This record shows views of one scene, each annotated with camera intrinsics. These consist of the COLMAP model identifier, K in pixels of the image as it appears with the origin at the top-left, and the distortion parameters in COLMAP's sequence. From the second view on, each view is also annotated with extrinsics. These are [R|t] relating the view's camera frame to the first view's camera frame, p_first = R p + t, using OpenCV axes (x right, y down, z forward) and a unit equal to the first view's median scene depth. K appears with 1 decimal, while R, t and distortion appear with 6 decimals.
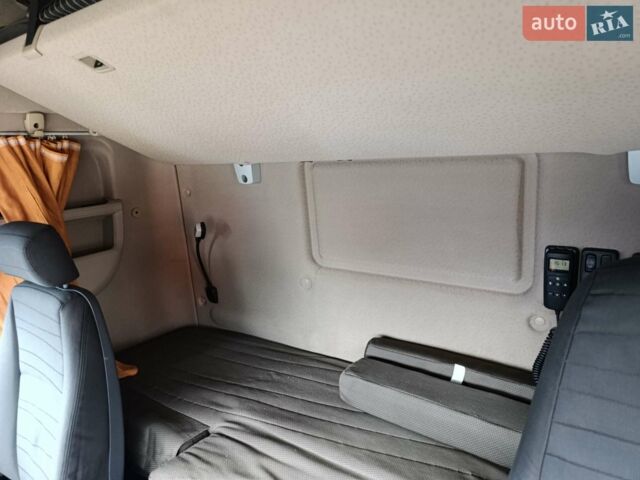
lens RADIAL K [[416.9, 0, 322.6], [0, 416.9, 237.0], [0, 0, 1]] dist [-0.005360, -0.000408]
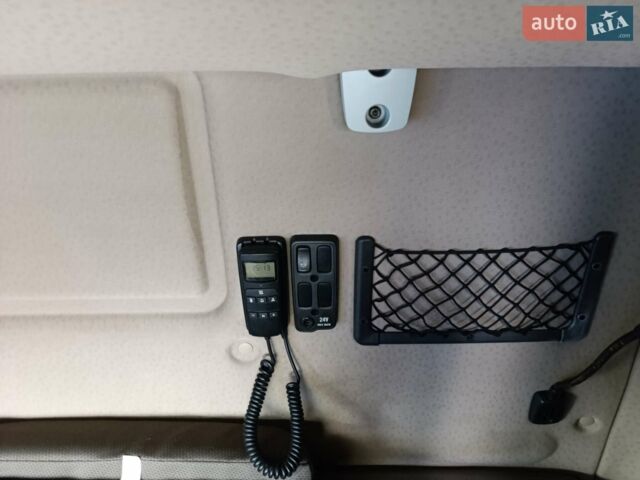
lens RADIAL K [[416.9, 0, 322.6], [0, 416.9, 237.0], [0, 0, 1]] dist [-0.005360, -0.000408]
pose [[0.785710, -0.187710, 0.589428, 0.268414], [0.091877, 0.977692, 0.188885, -0.076894], [-0.611734, -0.094254, 0.785428, 0.436109]]
